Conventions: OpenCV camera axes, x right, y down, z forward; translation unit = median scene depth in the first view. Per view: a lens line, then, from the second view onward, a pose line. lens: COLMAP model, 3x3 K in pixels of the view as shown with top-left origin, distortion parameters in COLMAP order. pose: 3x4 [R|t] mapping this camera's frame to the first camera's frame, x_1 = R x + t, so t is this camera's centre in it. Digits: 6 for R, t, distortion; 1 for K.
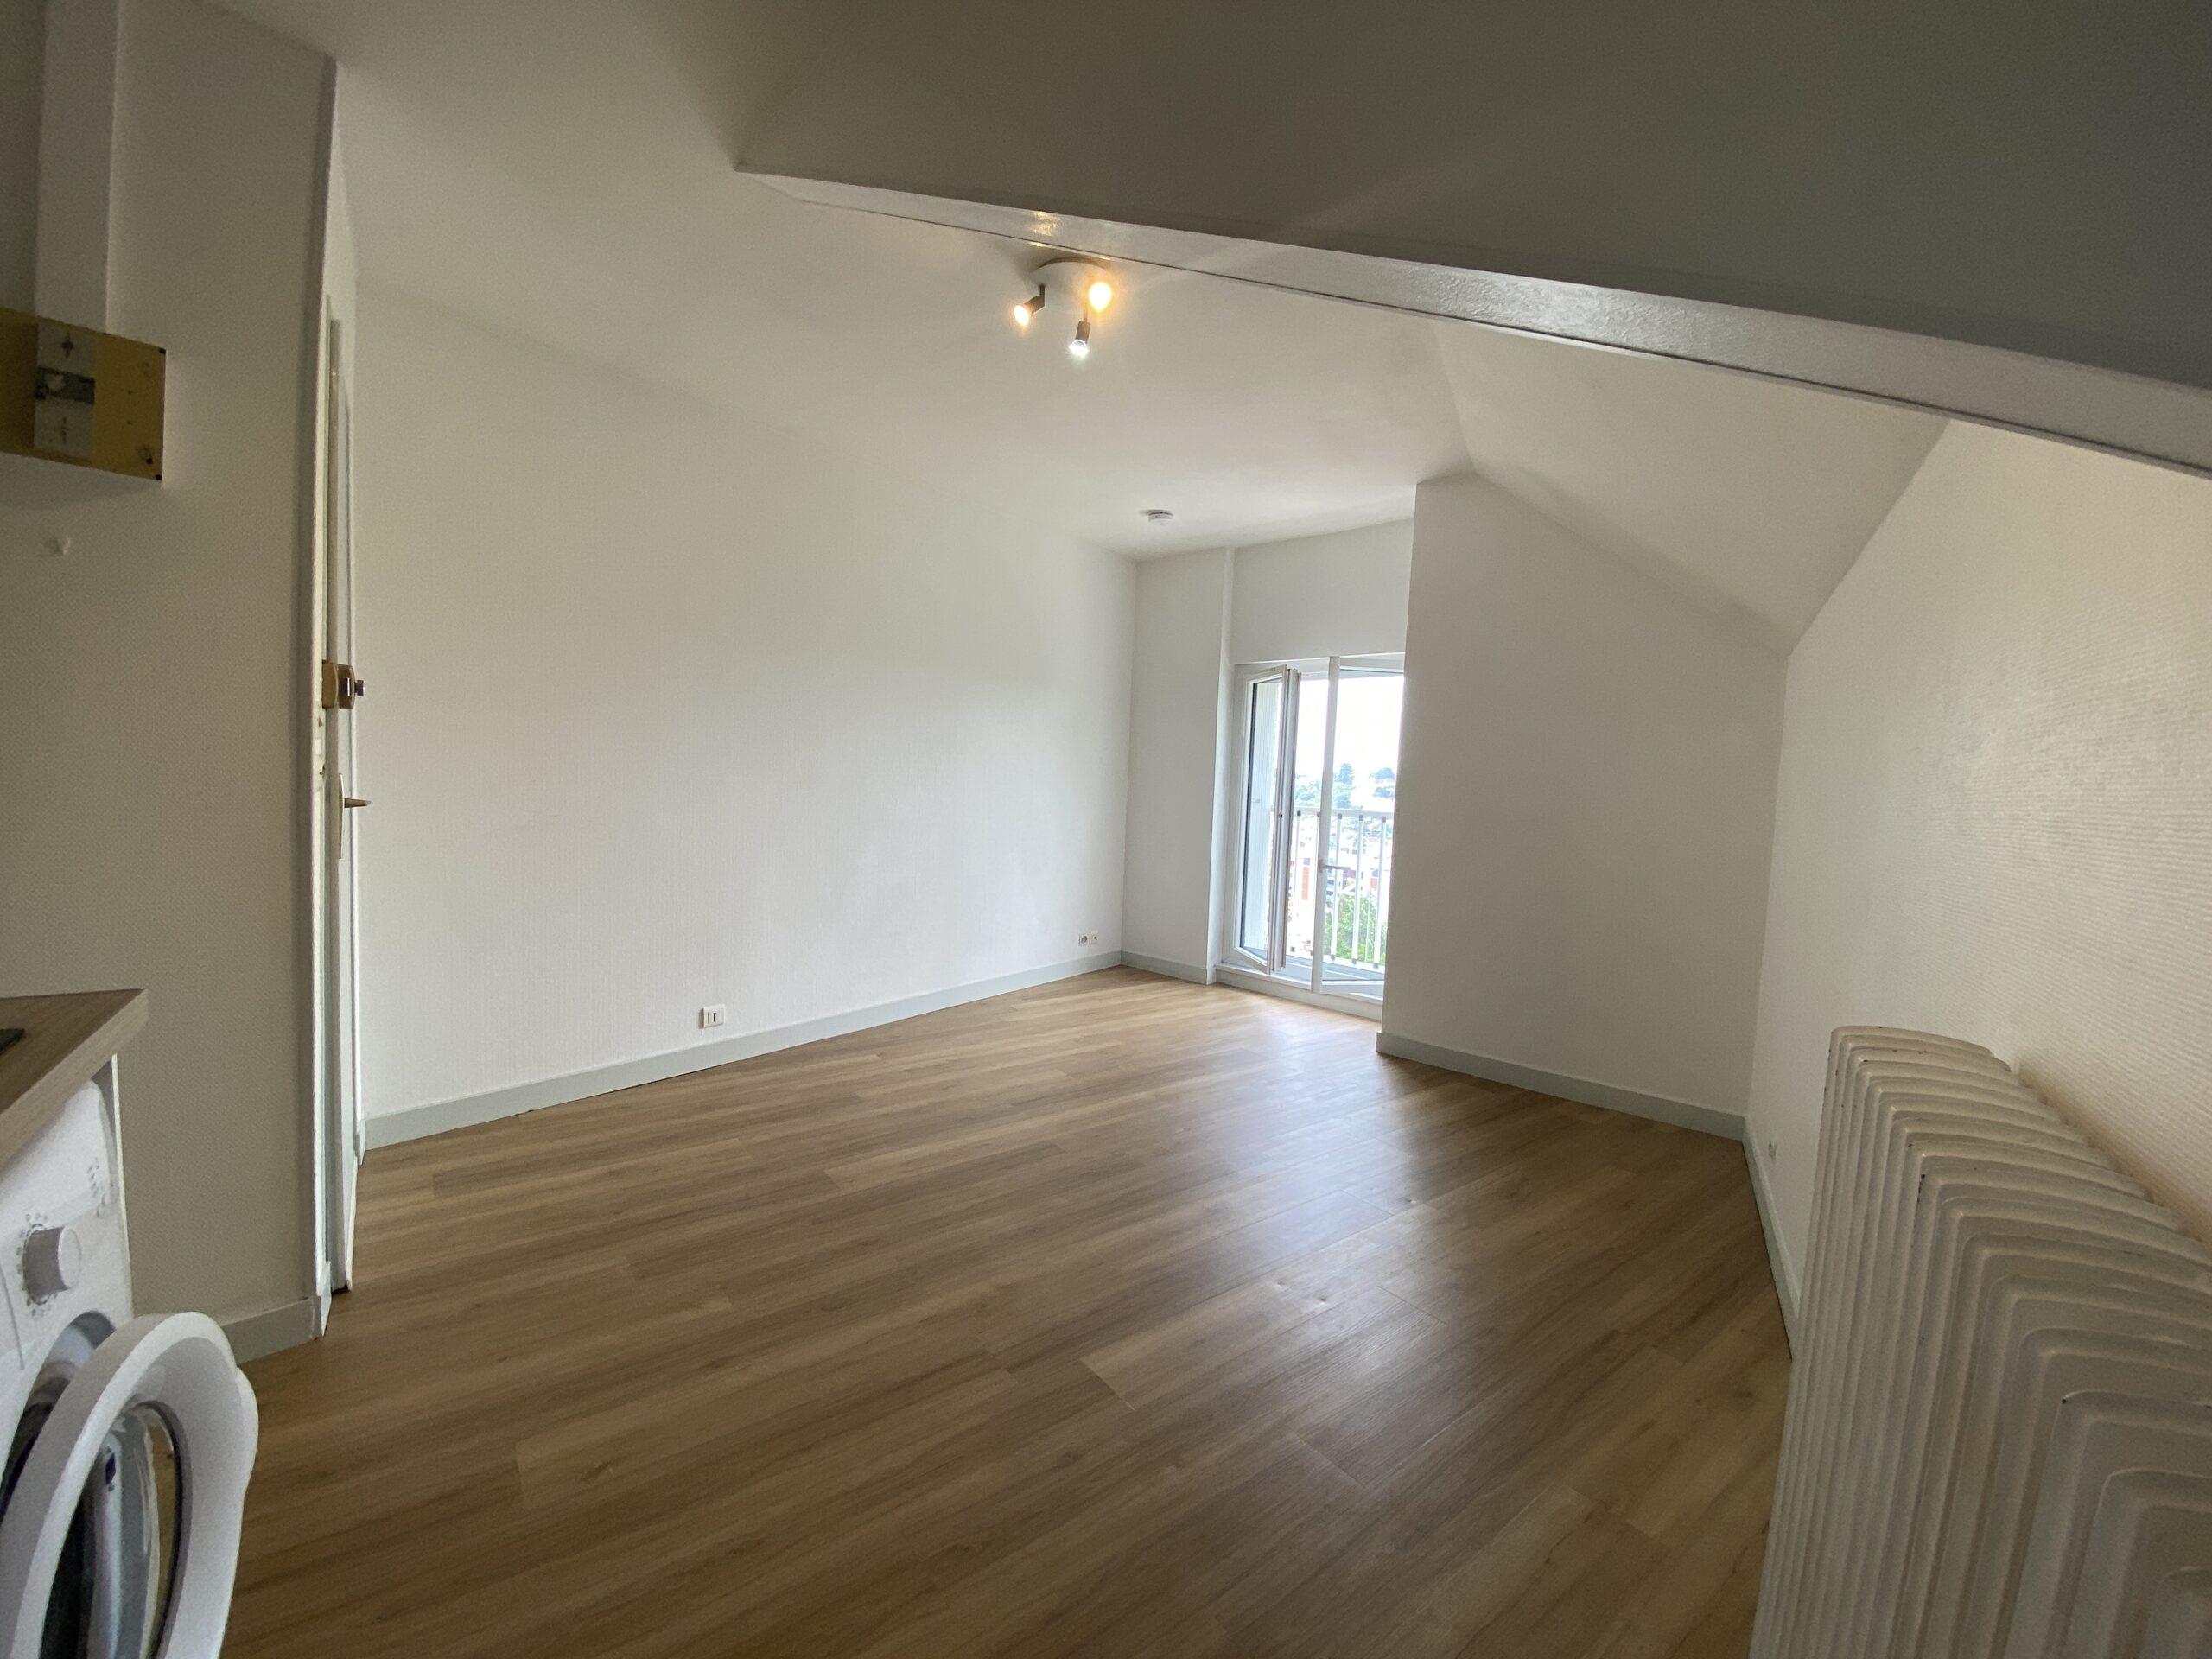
lens RADIAL K [[889.0, 0, 1101.2], [0, 889.0, 832.1], [0, 0, 1]] dist [0.025845, -0.022808]
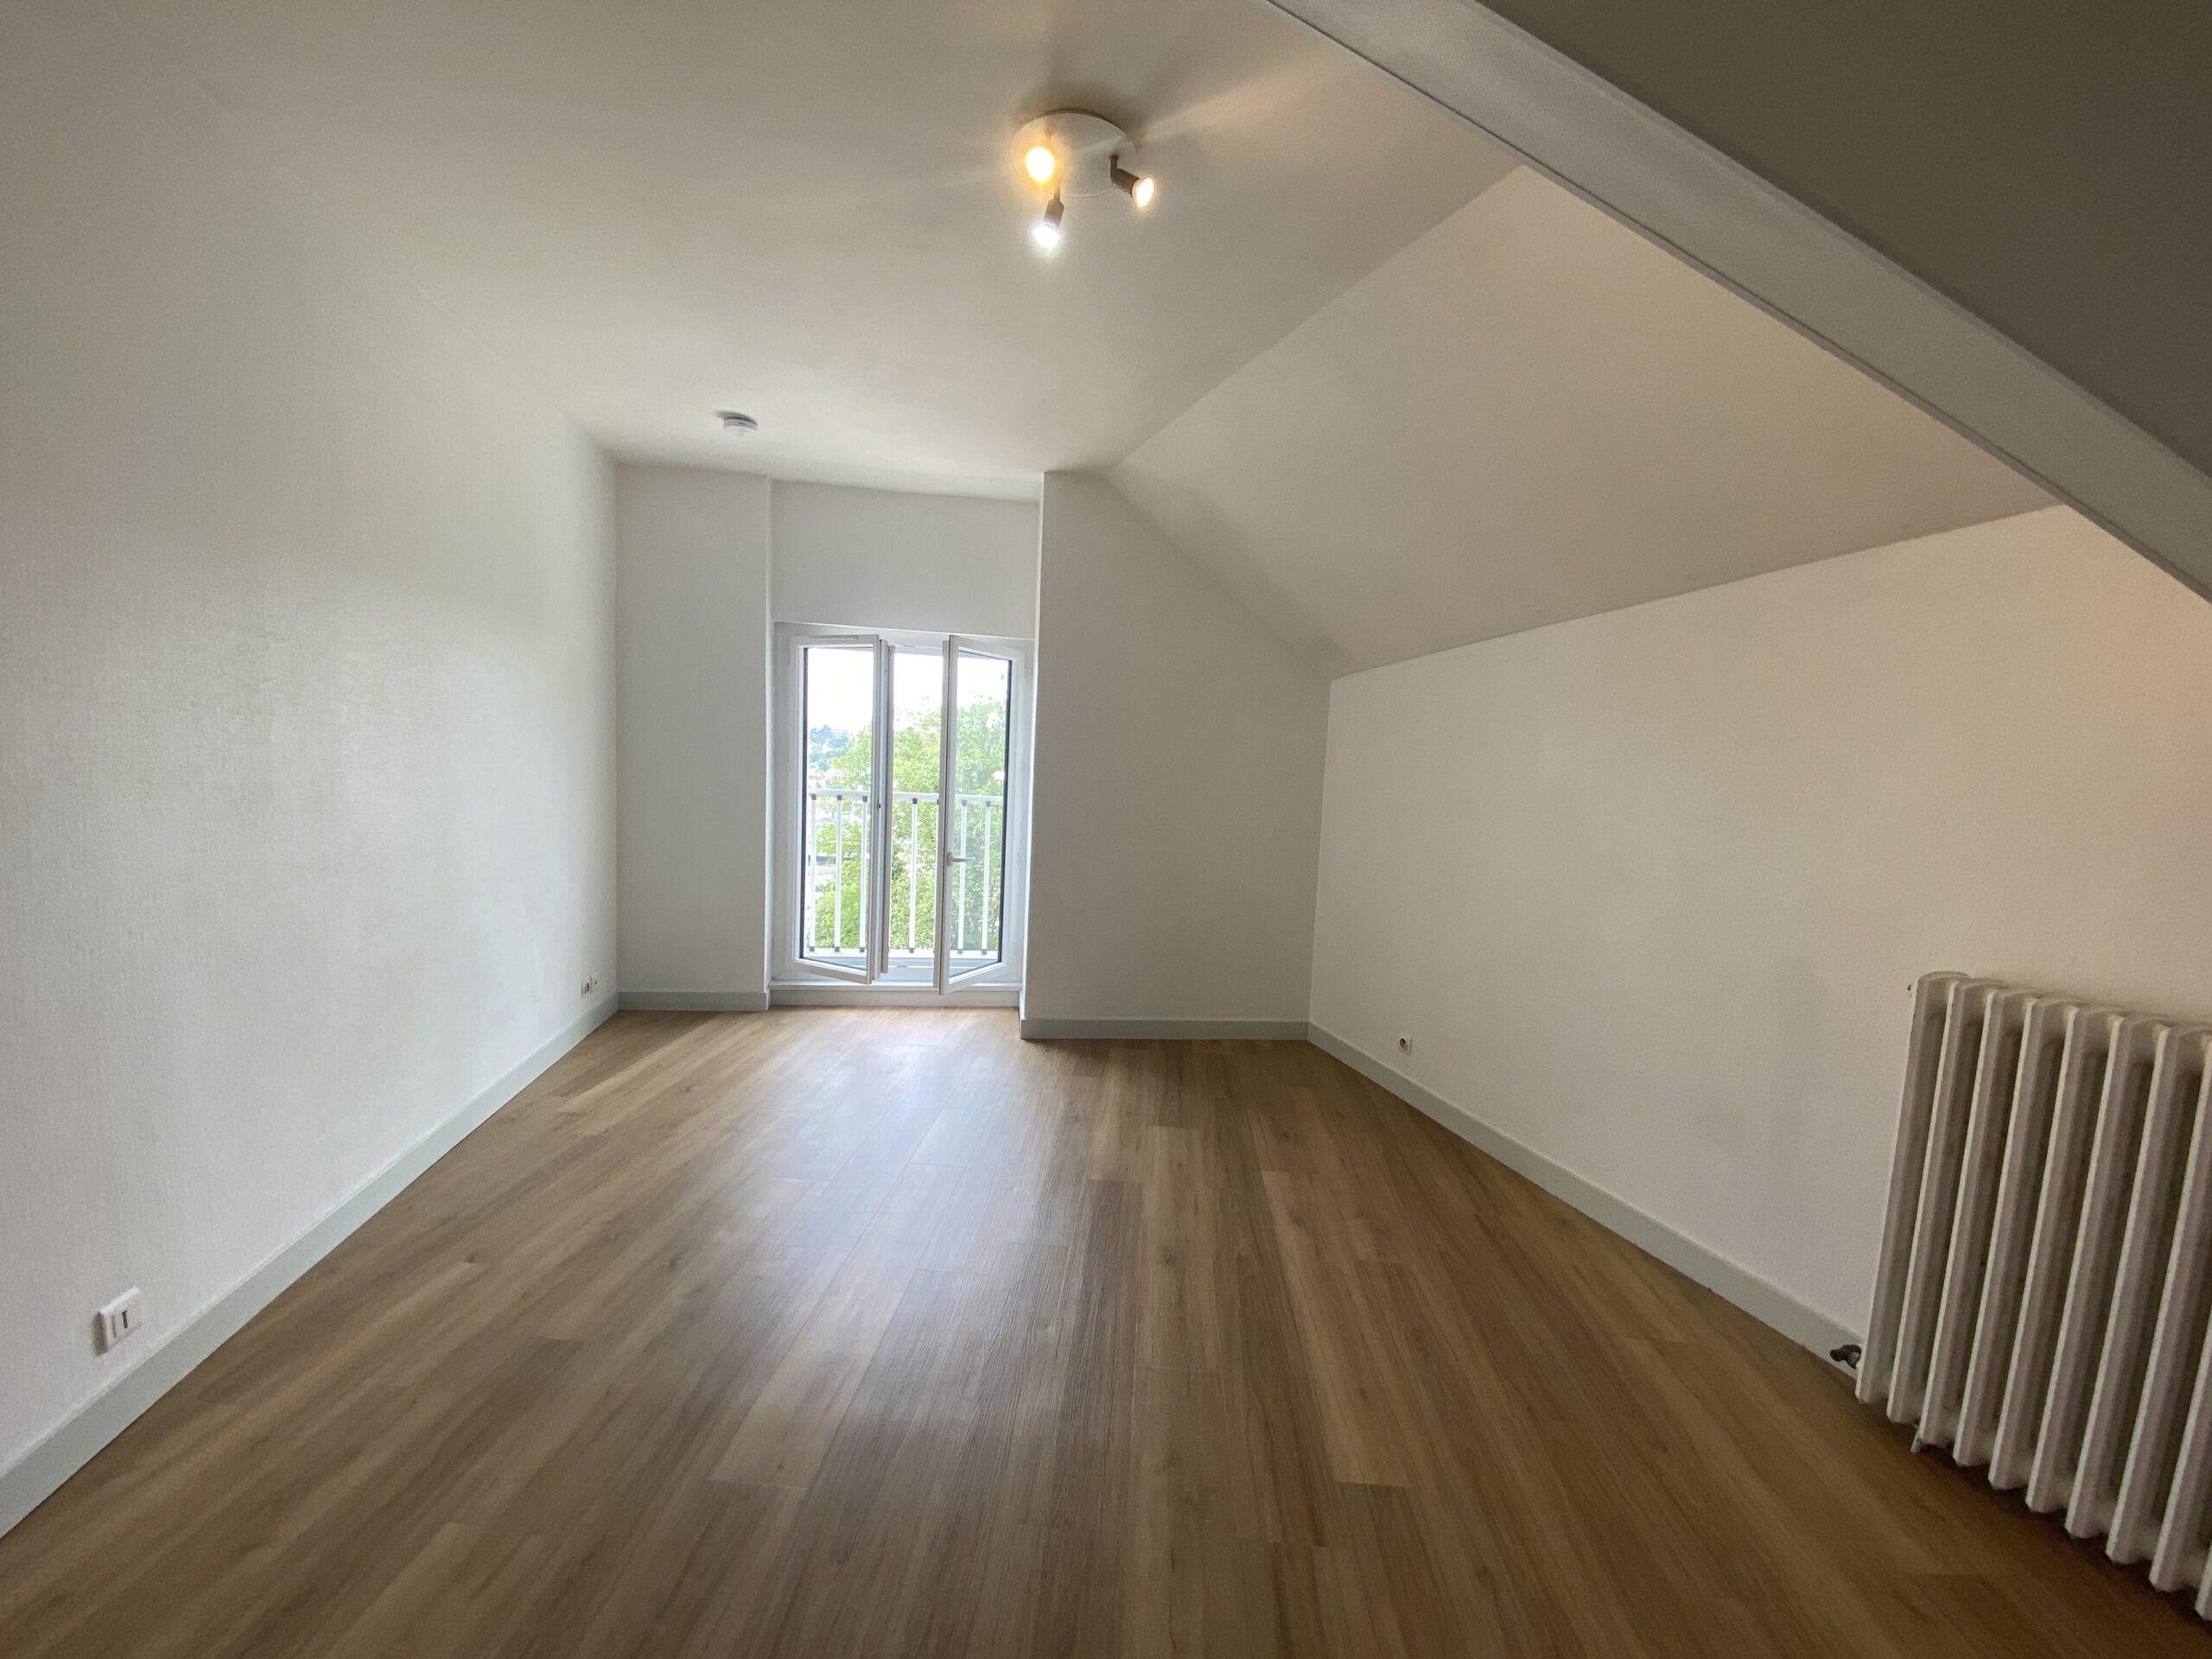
lens RADIAL K [[889.5, 0, 1100.9], [0, 889.5, 836.2], [0, 0, 1]] dist [0.042414, -0.031286]
pose [[0.663360, -0.078752, 0.744145, -0.383772], [0.034488, 0.996608, 0.074726, -0.057285], [-0.747505, -0.023906, 0.663826, 0.291543]]
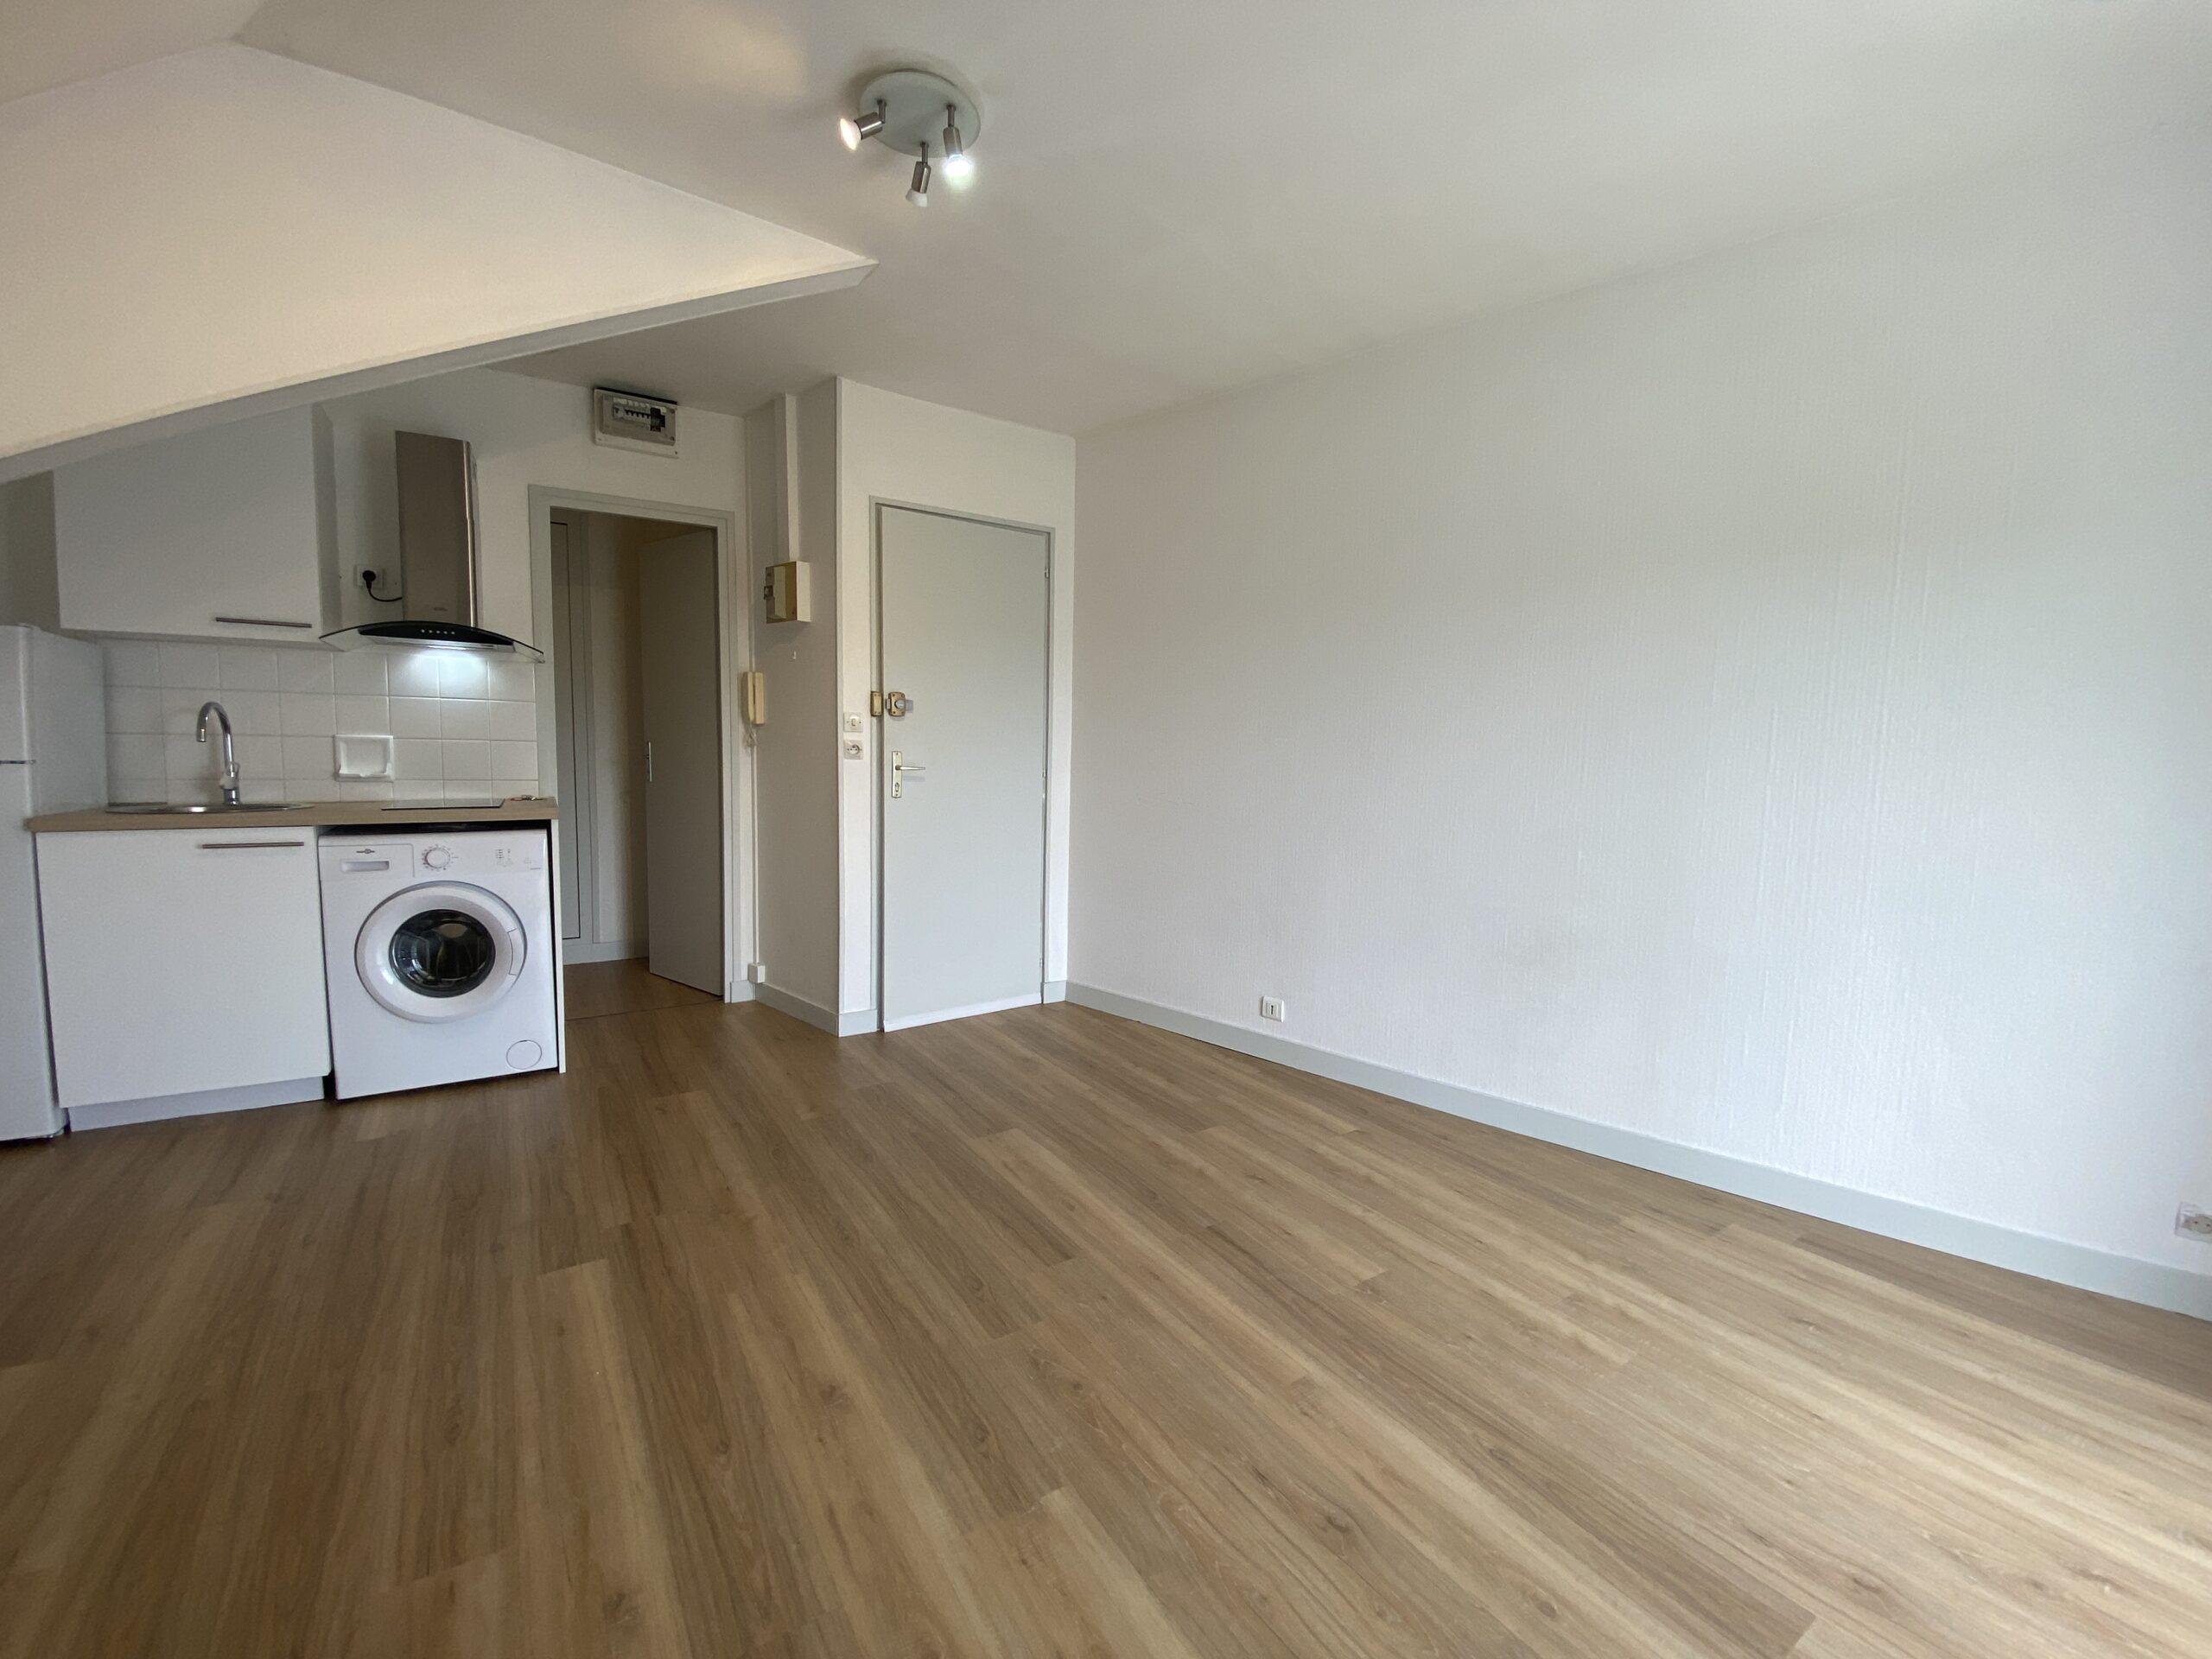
lens RADIAL K [[889.0, 0, 1101.2], [0, 889.0, 832.1], [0, 0, 1]] dist [0.025845, -0.022808]
pose [[-0.064432, 0.053157, -0.996505, 0.483440], [-0.091660, 0.994044, 0.058952, -0.022806], [0.993704, 0.095138, -0.059176, 0.784653]]
